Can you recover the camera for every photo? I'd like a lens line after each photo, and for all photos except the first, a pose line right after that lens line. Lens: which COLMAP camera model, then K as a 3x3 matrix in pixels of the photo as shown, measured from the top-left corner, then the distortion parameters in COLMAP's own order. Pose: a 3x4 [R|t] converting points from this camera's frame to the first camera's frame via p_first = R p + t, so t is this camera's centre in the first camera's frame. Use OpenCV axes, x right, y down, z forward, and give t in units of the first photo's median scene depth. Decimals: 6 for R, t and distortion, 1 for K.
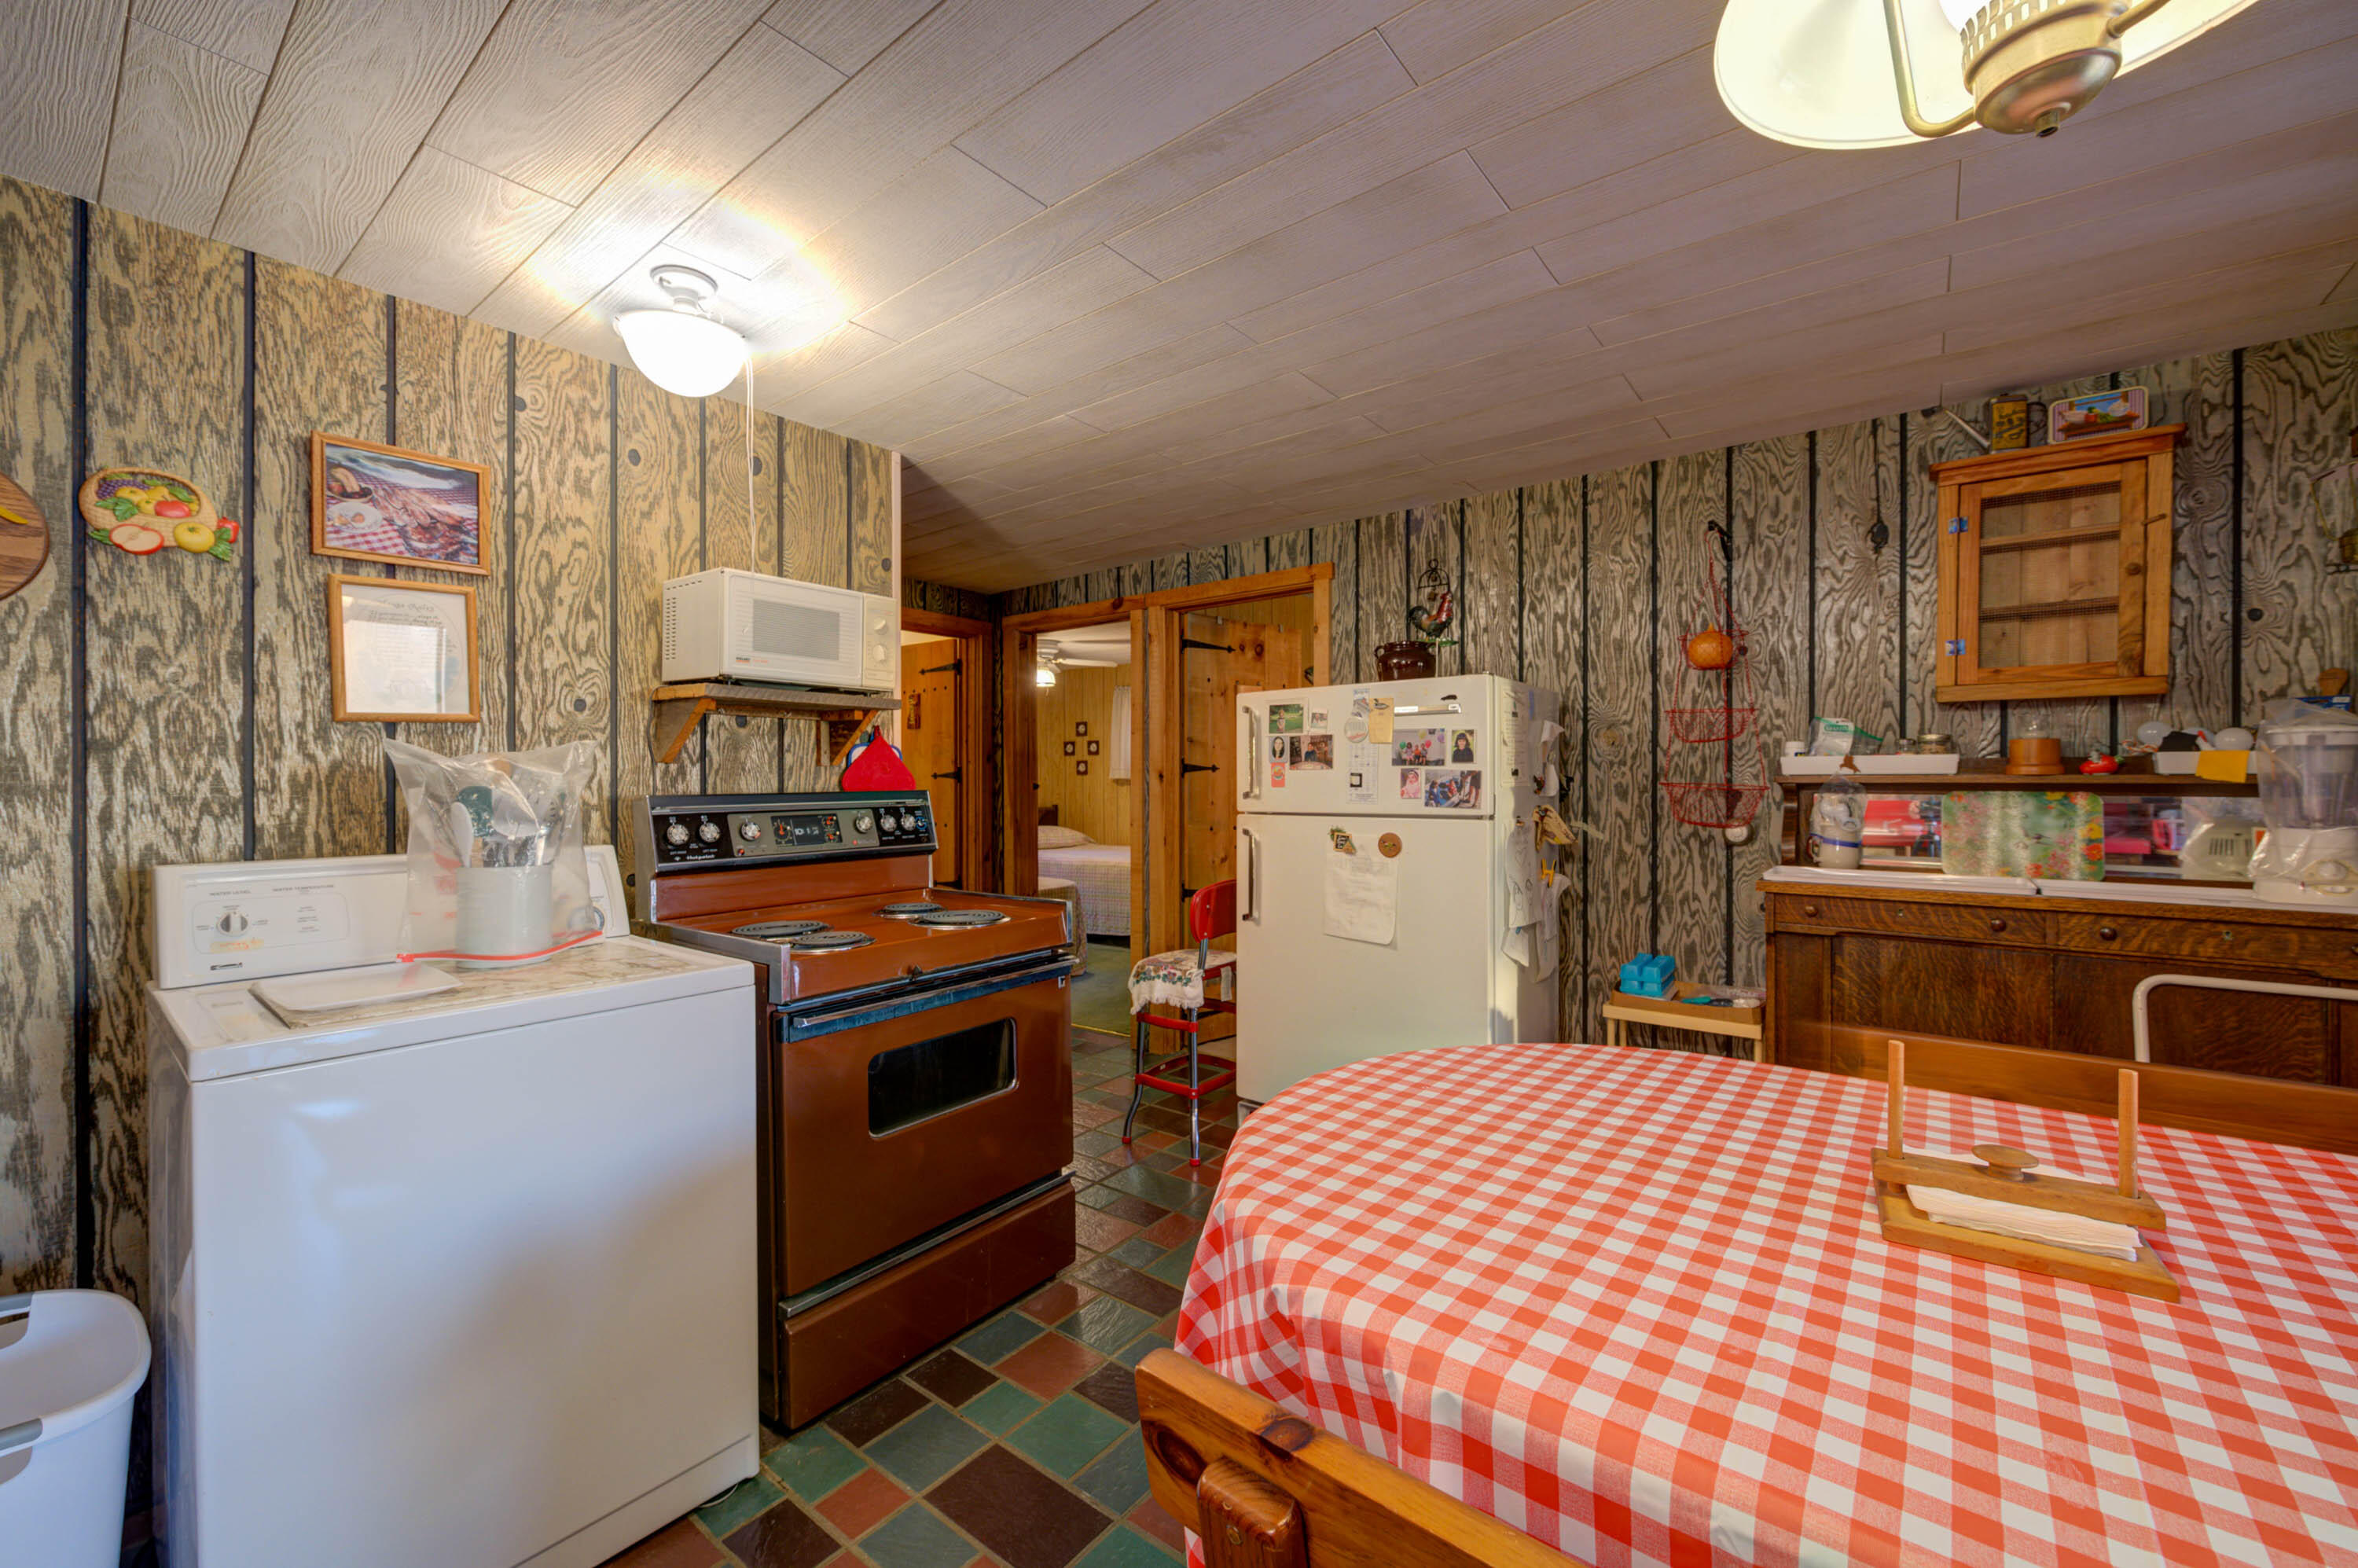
lens RADIAL K [[923.5, 0, 1176.8], [0, 923.5, 782.1], [0, 0, 1]] dist [-0.003183, -0.001051]
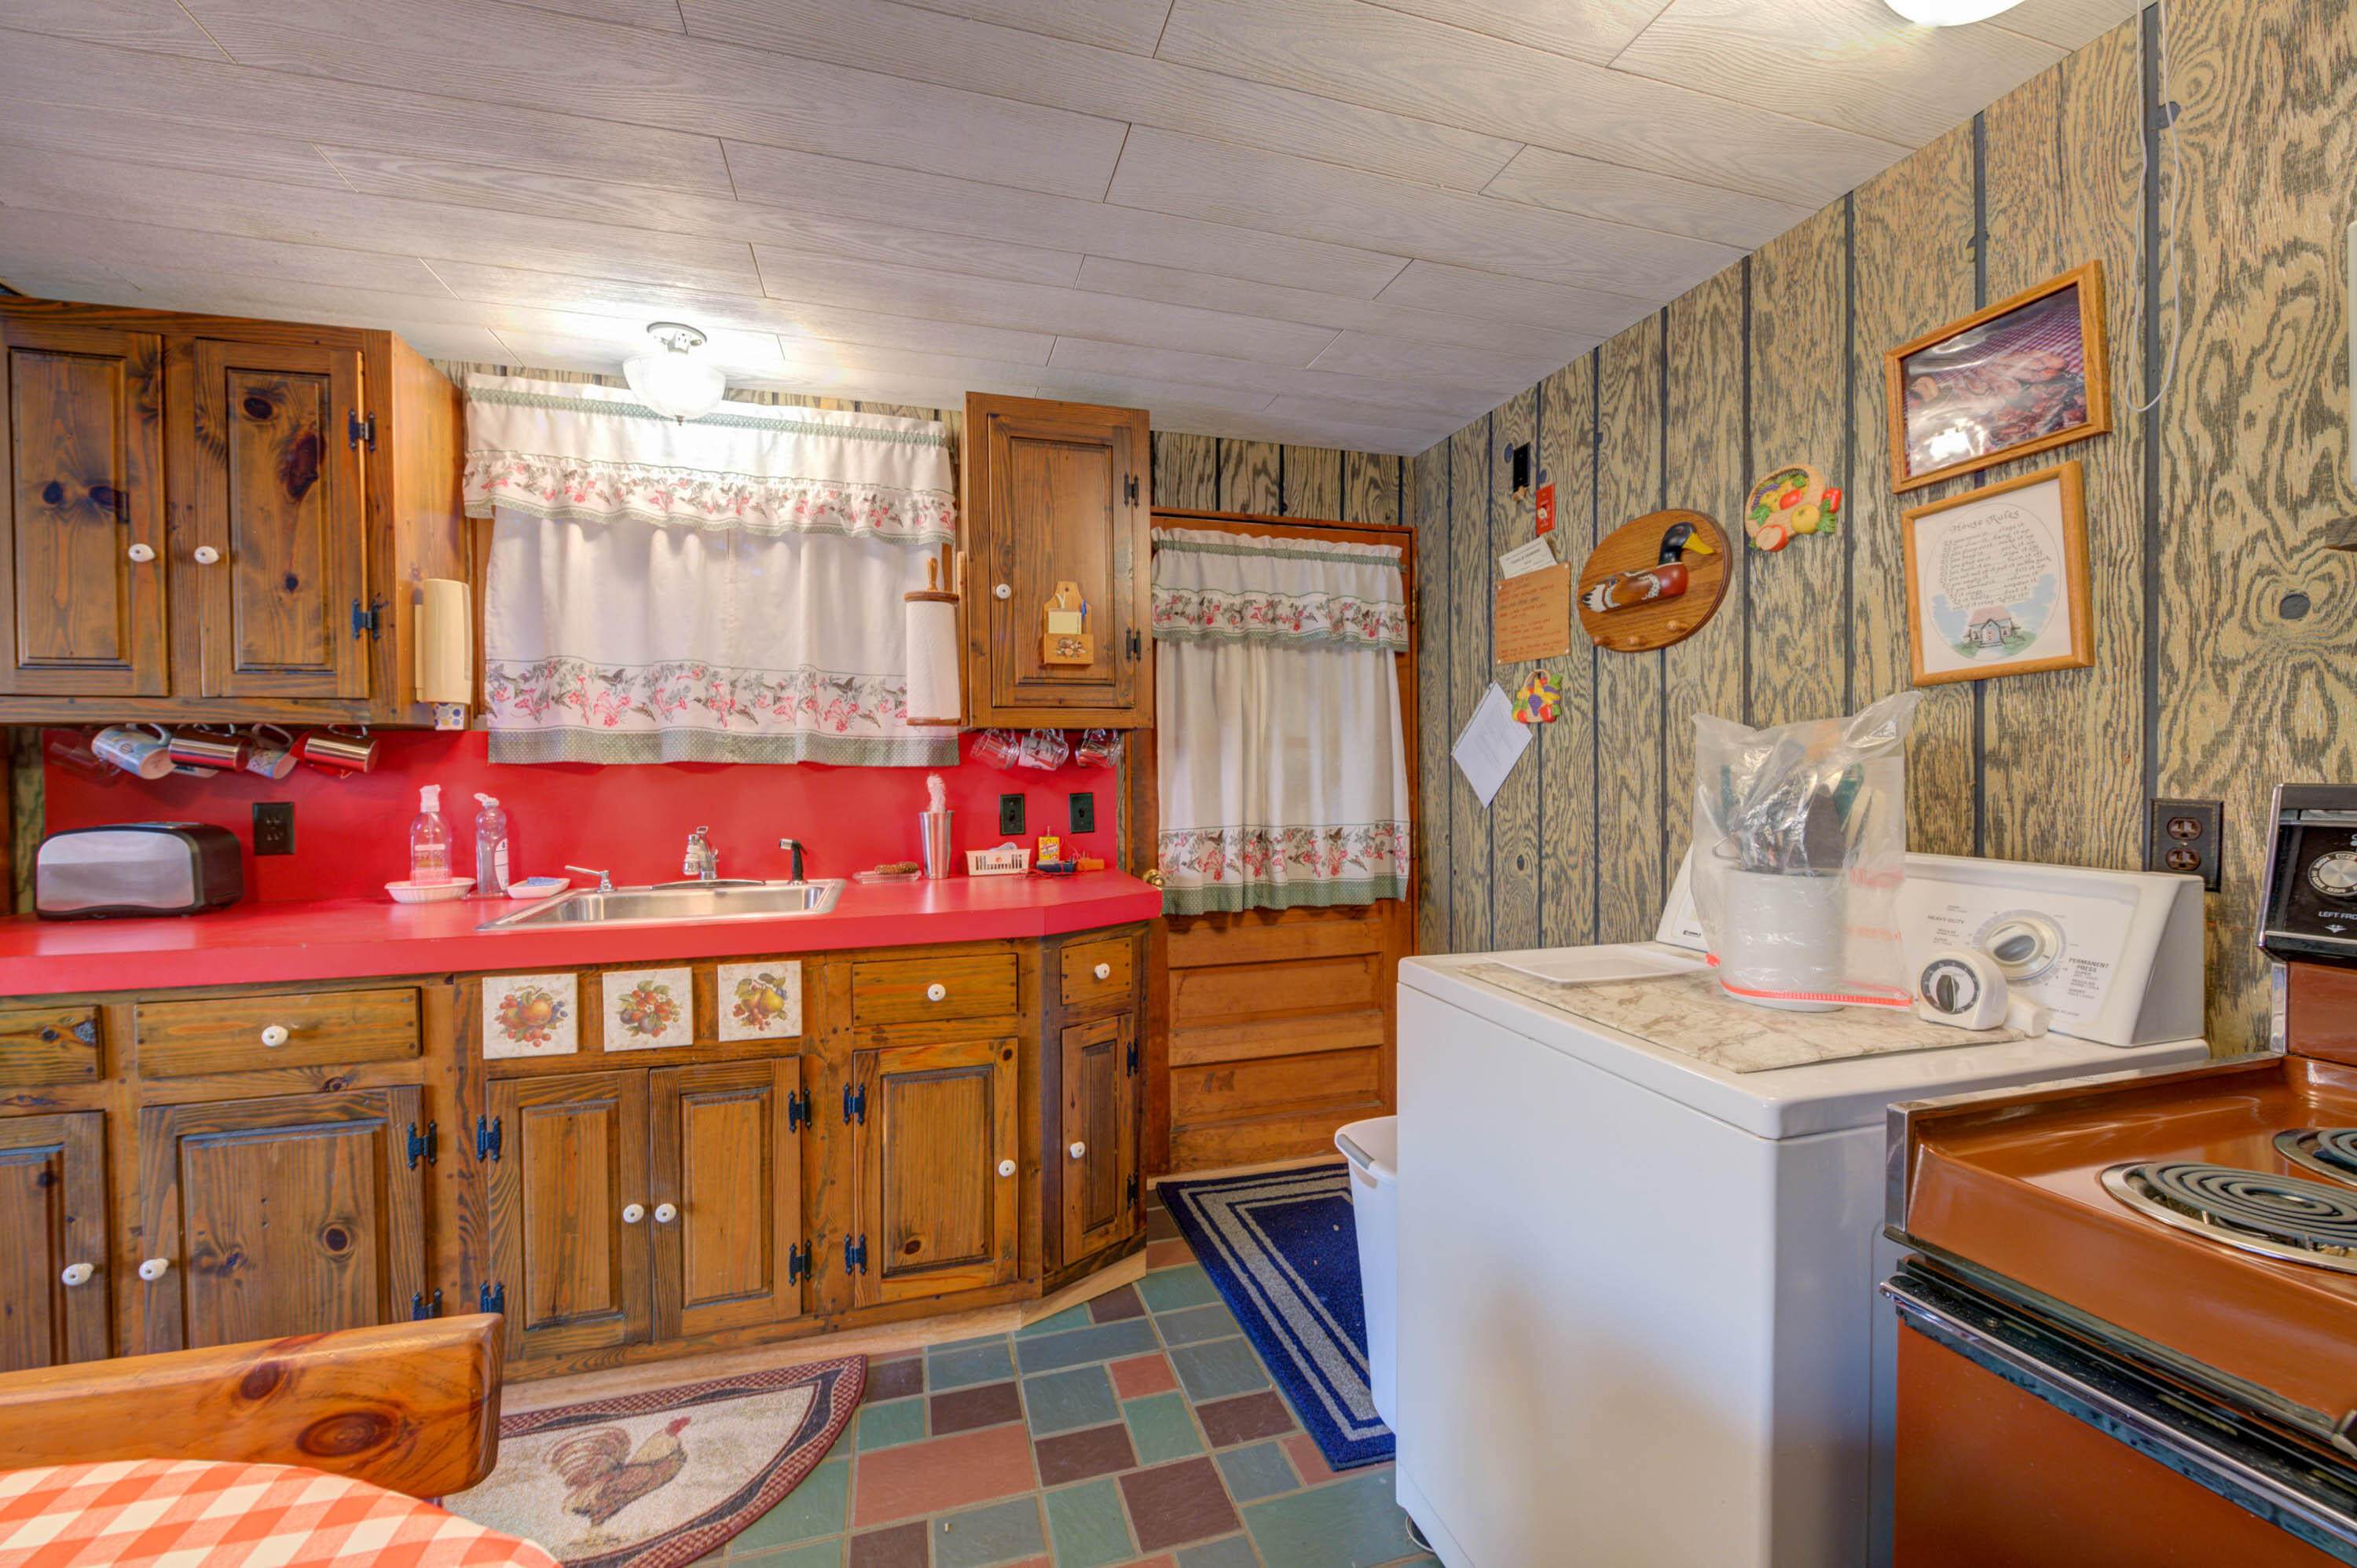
lens RADIAL K [[923.1, 0, 1177.0], [0, 923.1, 780.7], [0, 0, 1]] dist [-0.003183, -0.001051]
pose [[-0.573106, 0.013030, -0.819378, 0.154116], [0.003224, 0.999902, 0.013646, 0.005900], [0.819475, 0.005179, -0.573092, 0.940244]]
